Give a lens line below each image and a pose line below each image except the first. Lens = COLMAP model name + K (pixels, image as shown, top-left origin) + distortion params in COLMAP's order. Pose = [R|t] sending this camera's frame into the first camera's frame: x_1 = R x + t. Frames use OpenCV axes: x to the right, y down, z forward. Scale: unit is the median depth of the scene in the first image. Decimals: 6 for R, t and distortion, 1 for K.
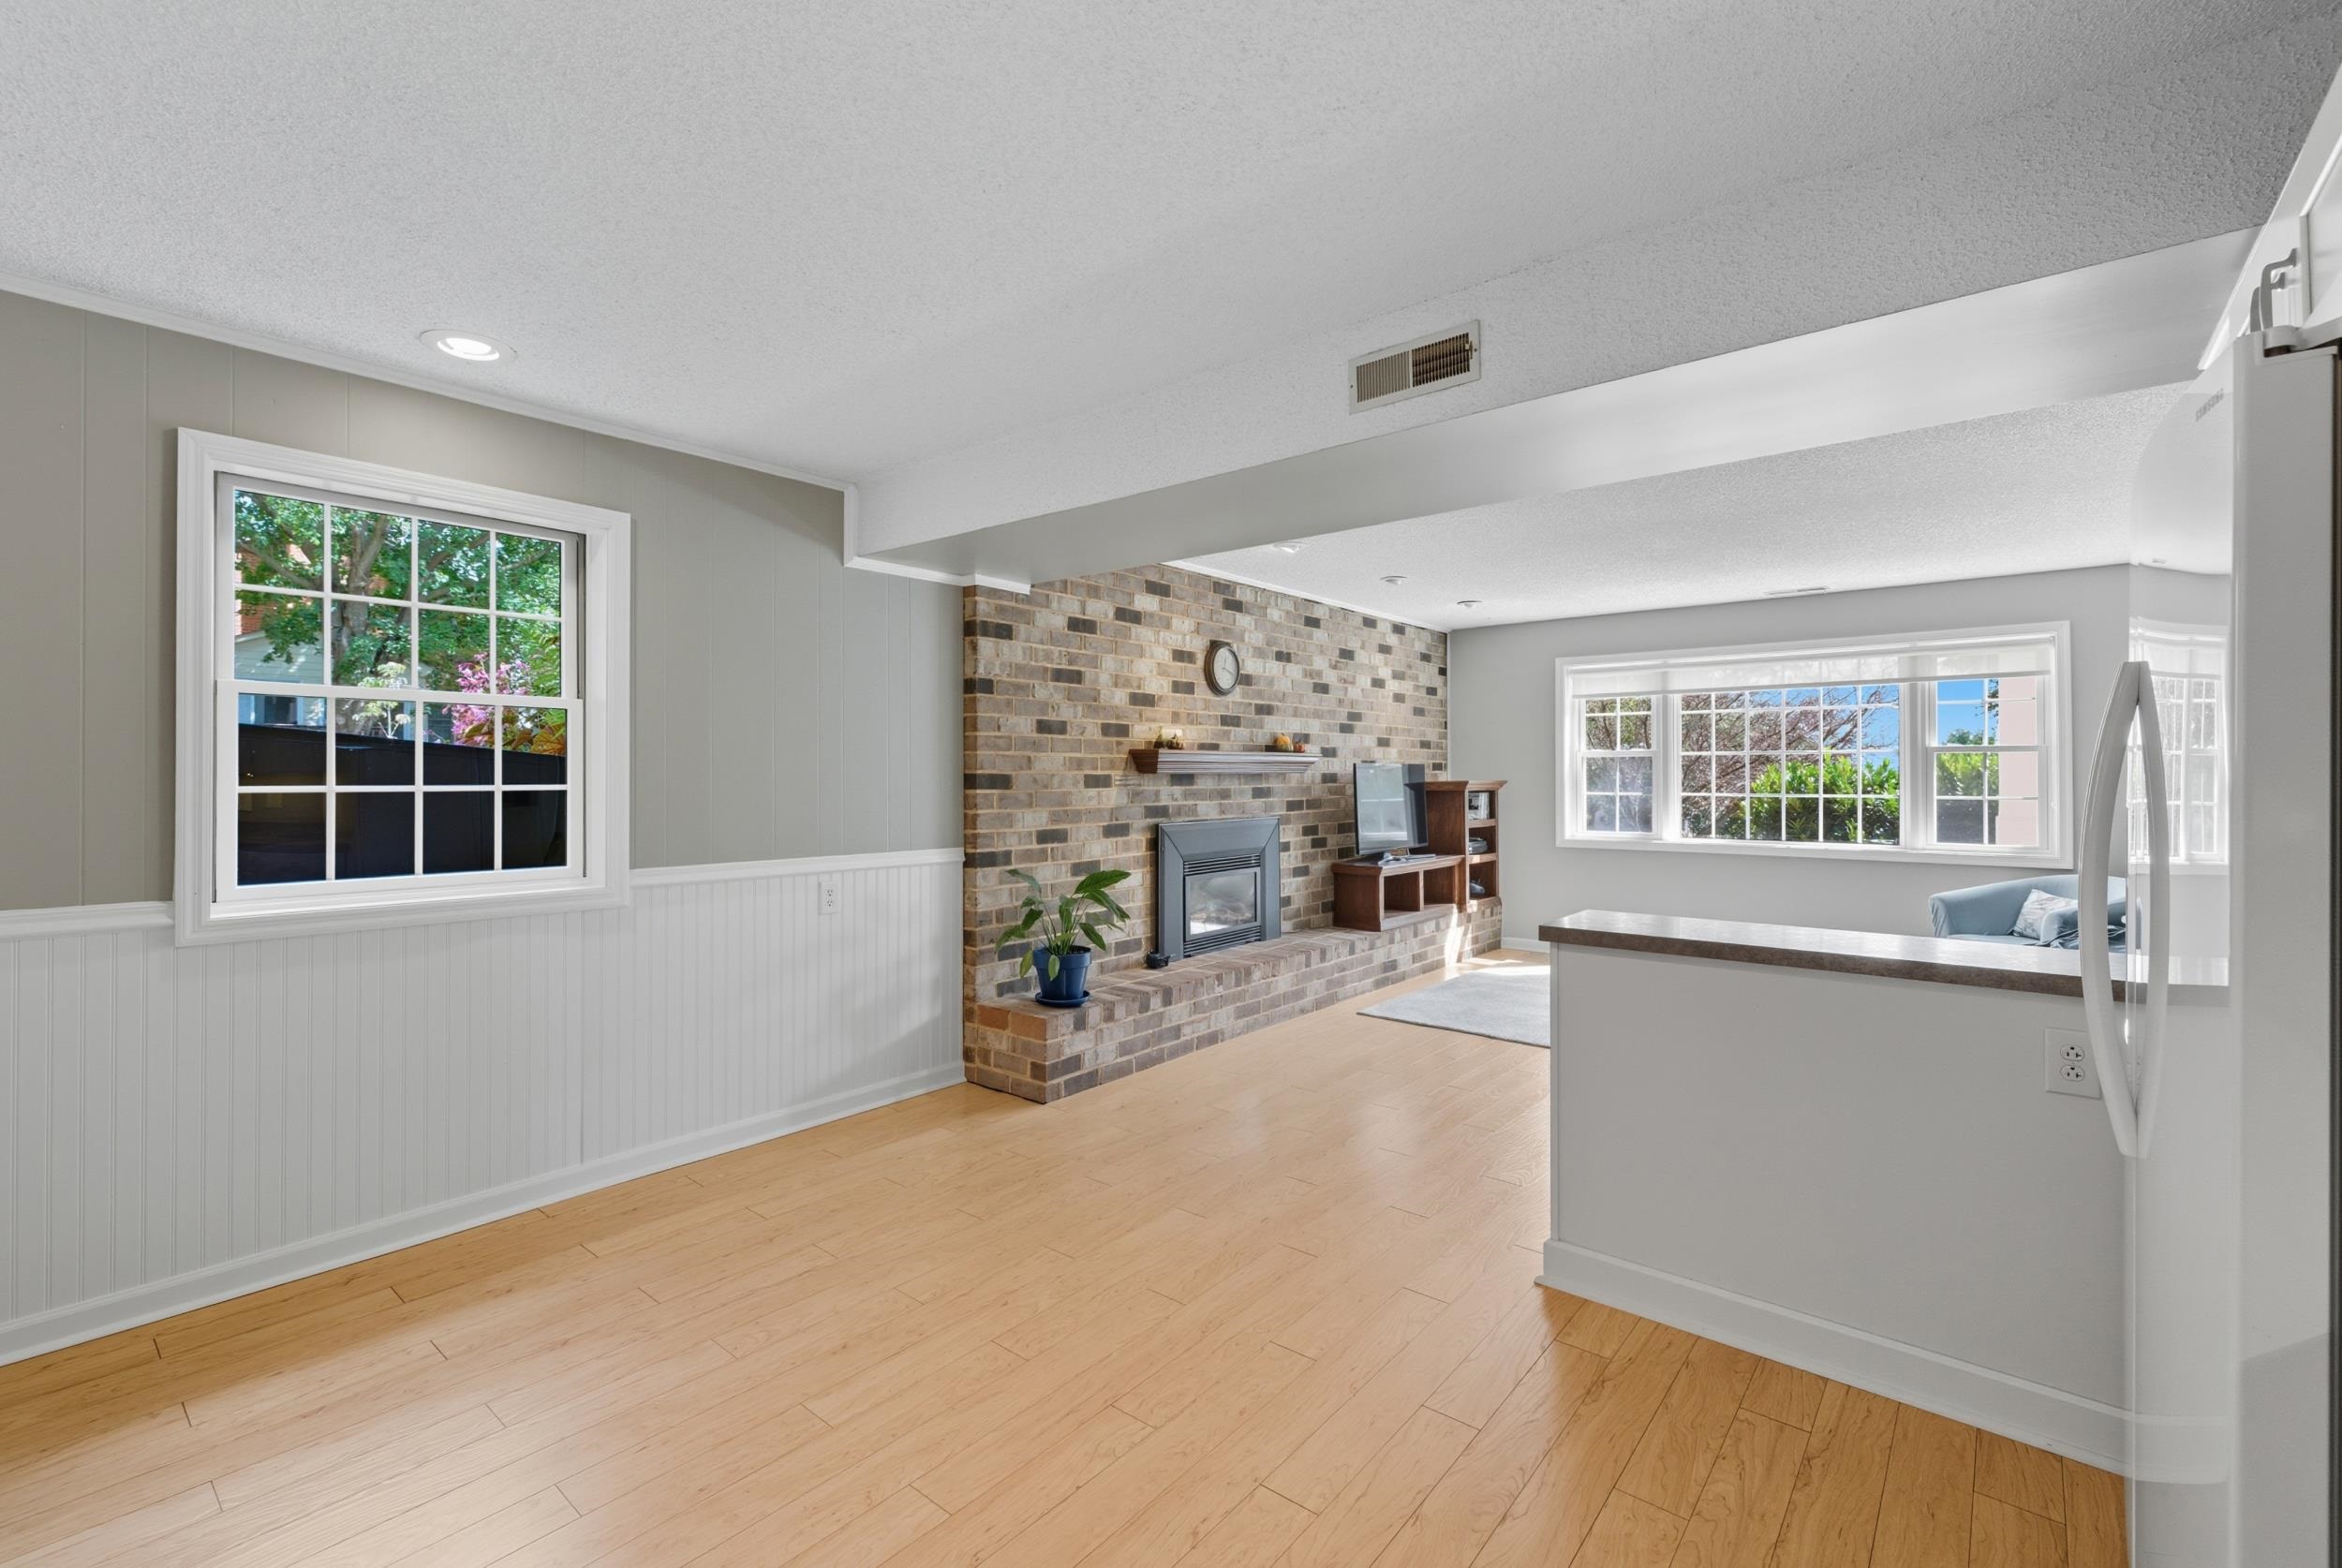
lens RADIAL K [[998.2, 0, 1170.1], [0, 998.2, 778.1], [0, 0, 1]] dist [-0.002016, -0.000245]
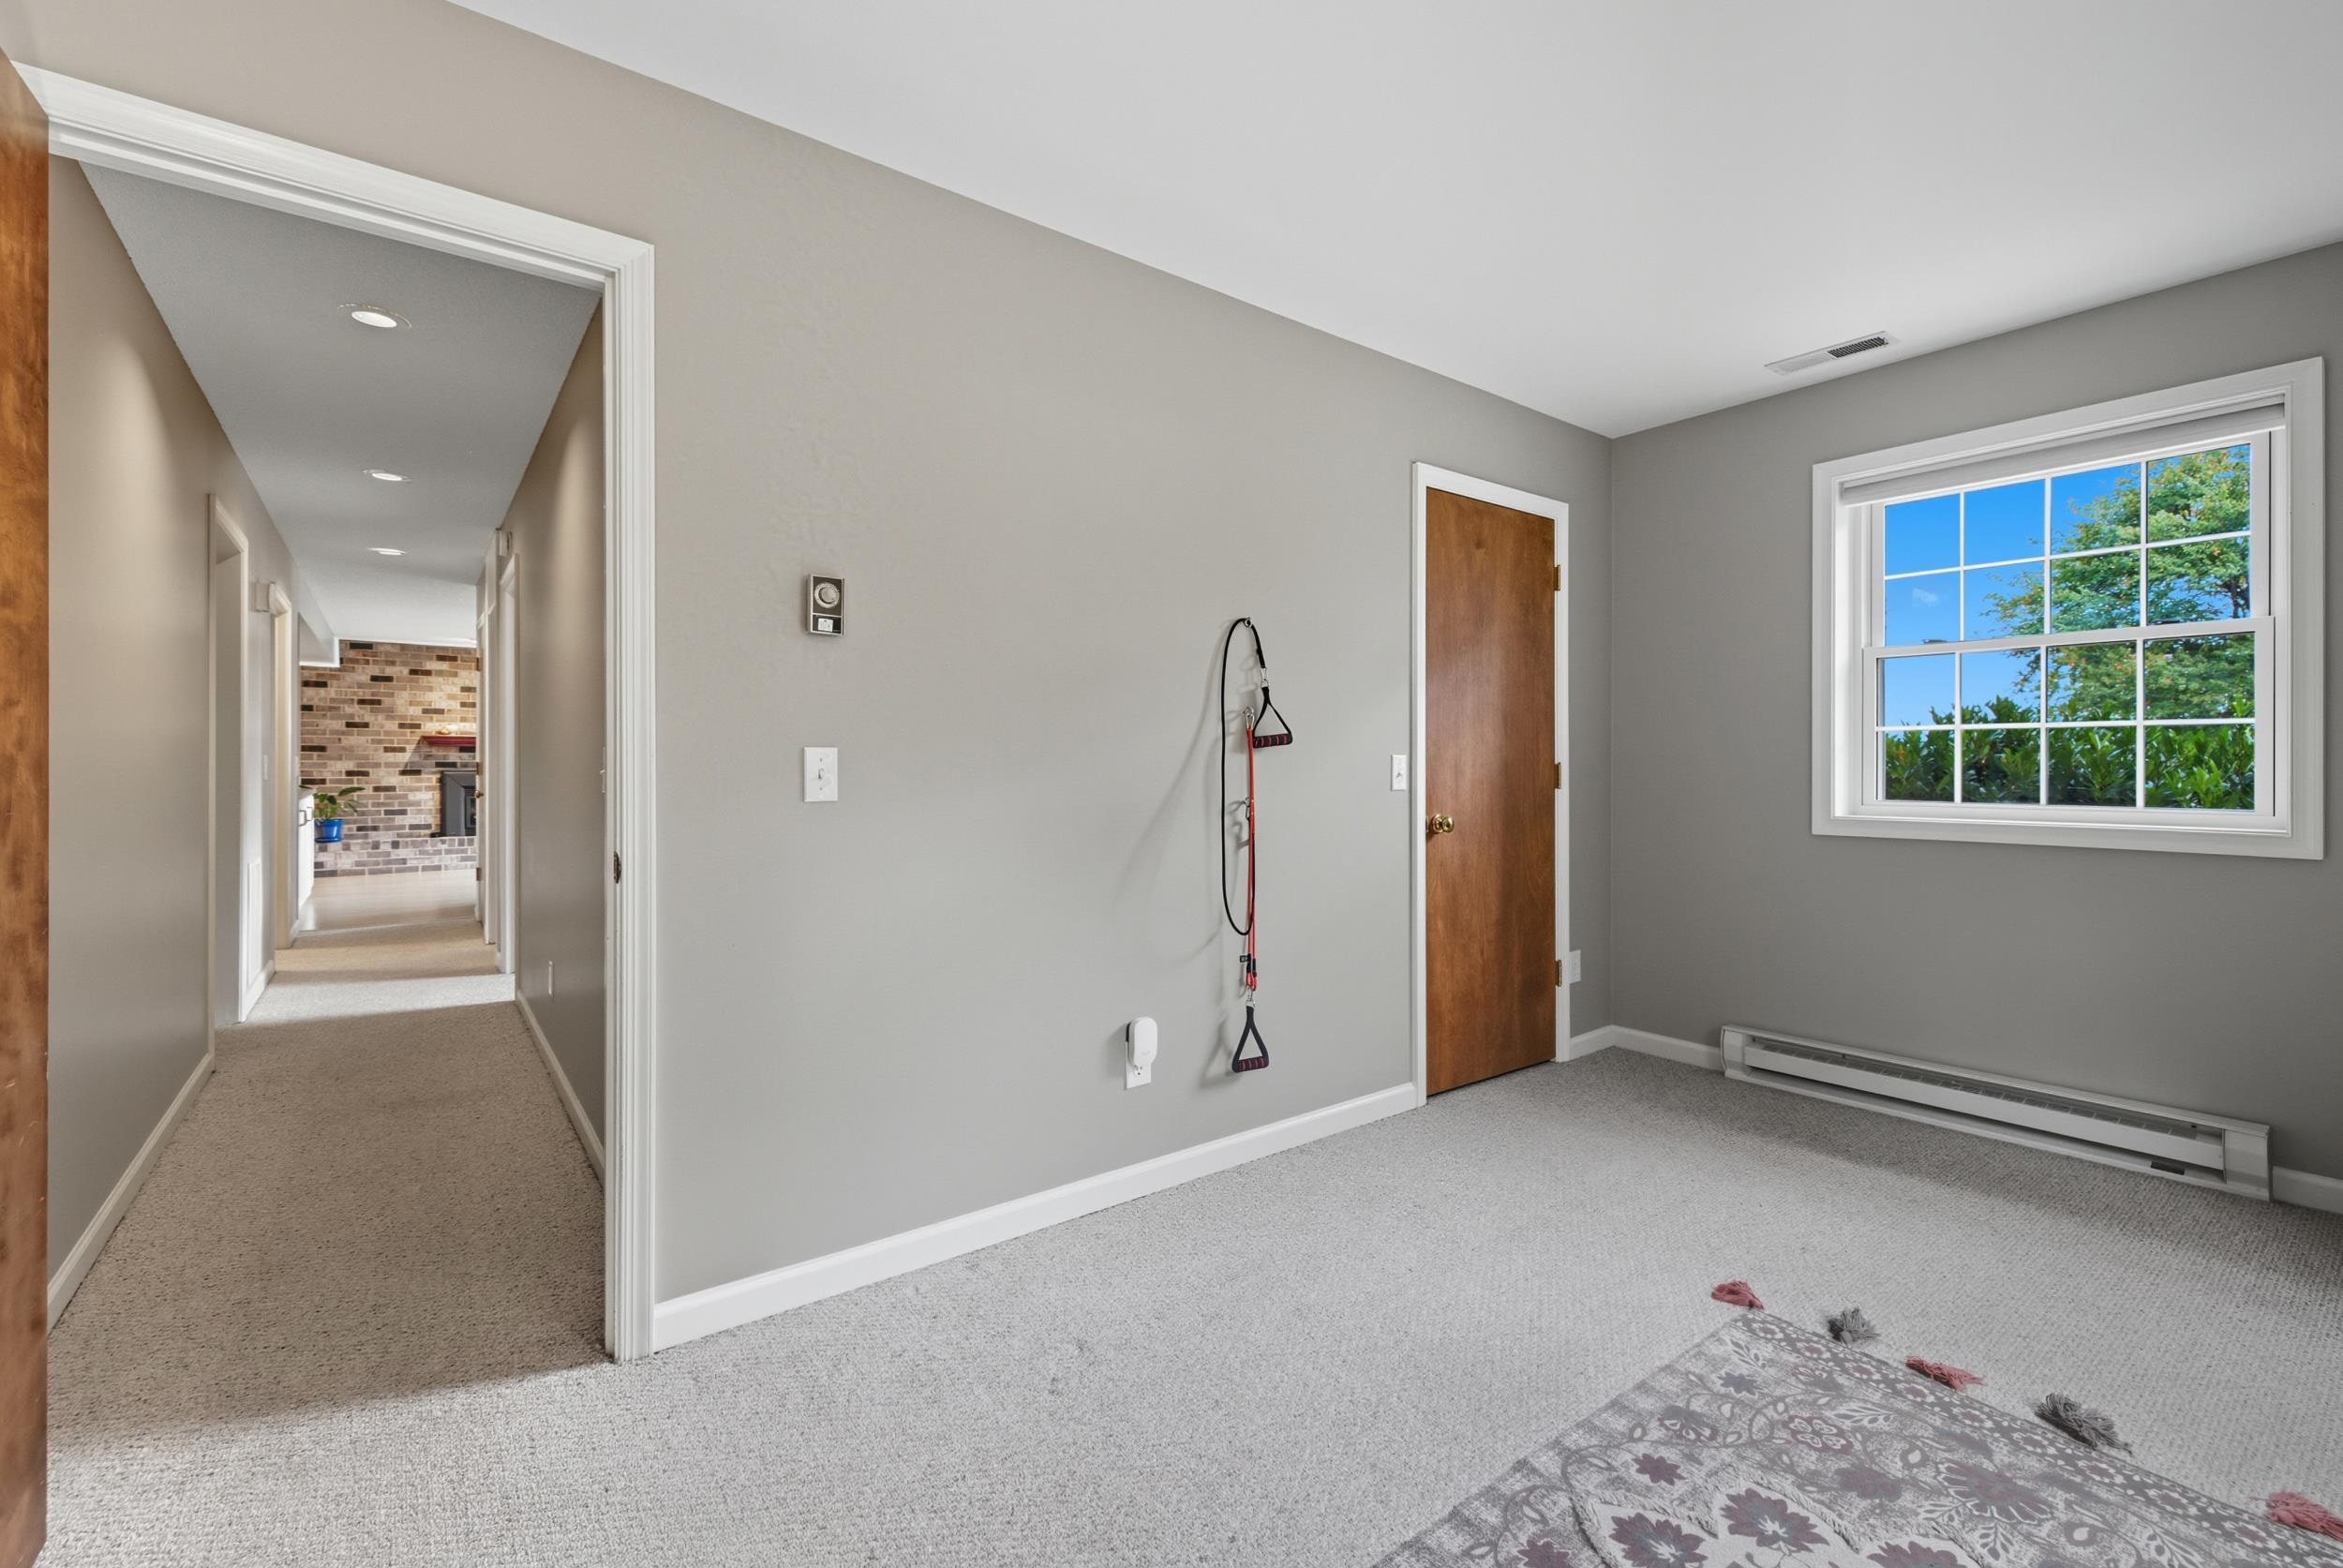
lens RADIAL K [[998.7, 0, 1172.0], [0, 998.7, 773.7], [0, 0, 1]] dist [-0.002016, -0.000245]
pose [[0.976856, 0.003349, -0.213870, 2.079450], [-0.002686, 0.999991, 0.003393, 0.044569], [0.213879, -0.002740, 0.976856, -0.777761]]
